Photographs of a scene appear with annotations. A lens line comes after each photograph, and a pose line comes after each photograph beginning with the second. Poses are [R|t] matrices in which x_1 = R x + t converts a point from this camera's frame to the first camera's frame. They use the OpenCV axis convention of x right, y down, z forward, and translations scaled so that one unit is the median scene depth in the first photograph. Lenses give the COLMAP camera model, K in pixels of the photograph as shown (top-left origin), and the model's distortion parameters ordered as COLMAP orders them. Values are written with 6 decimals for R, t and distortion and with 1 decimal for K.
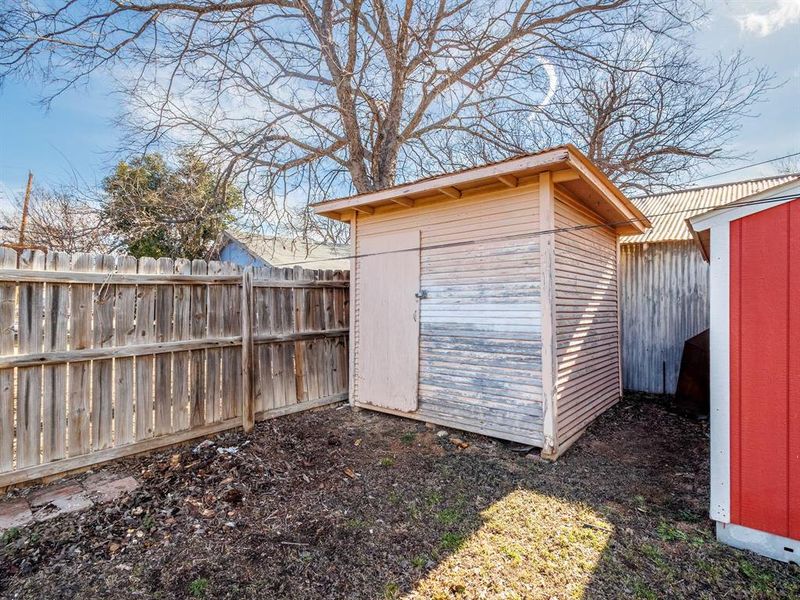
lens RADIAL K [[417.4, 0, 398.5], [0, 417.4, 301.7], [0, 0, 1]] dist [0.011743, -0.000791]
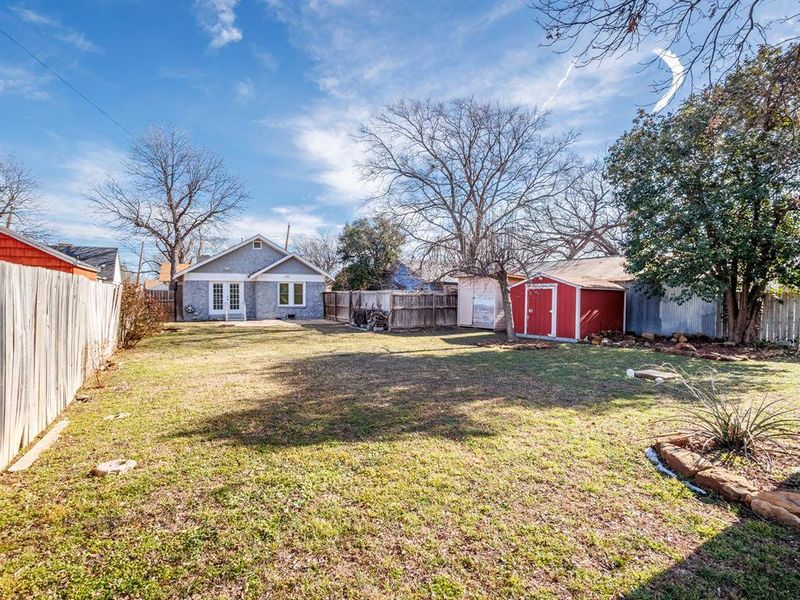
lens RADIAL K [[417.4, 0, 398.5], [0, 417.4, 301.7], [0, 0, 1]] dist [0.011743, -0.000791]
pose [[0.958807, 0.019093, -0.283417, 0.487618], [-0.017623, 0.999815, 0.007735, -0.000641], [0.283512, -0.002422, 0.958966, -3.086483]]
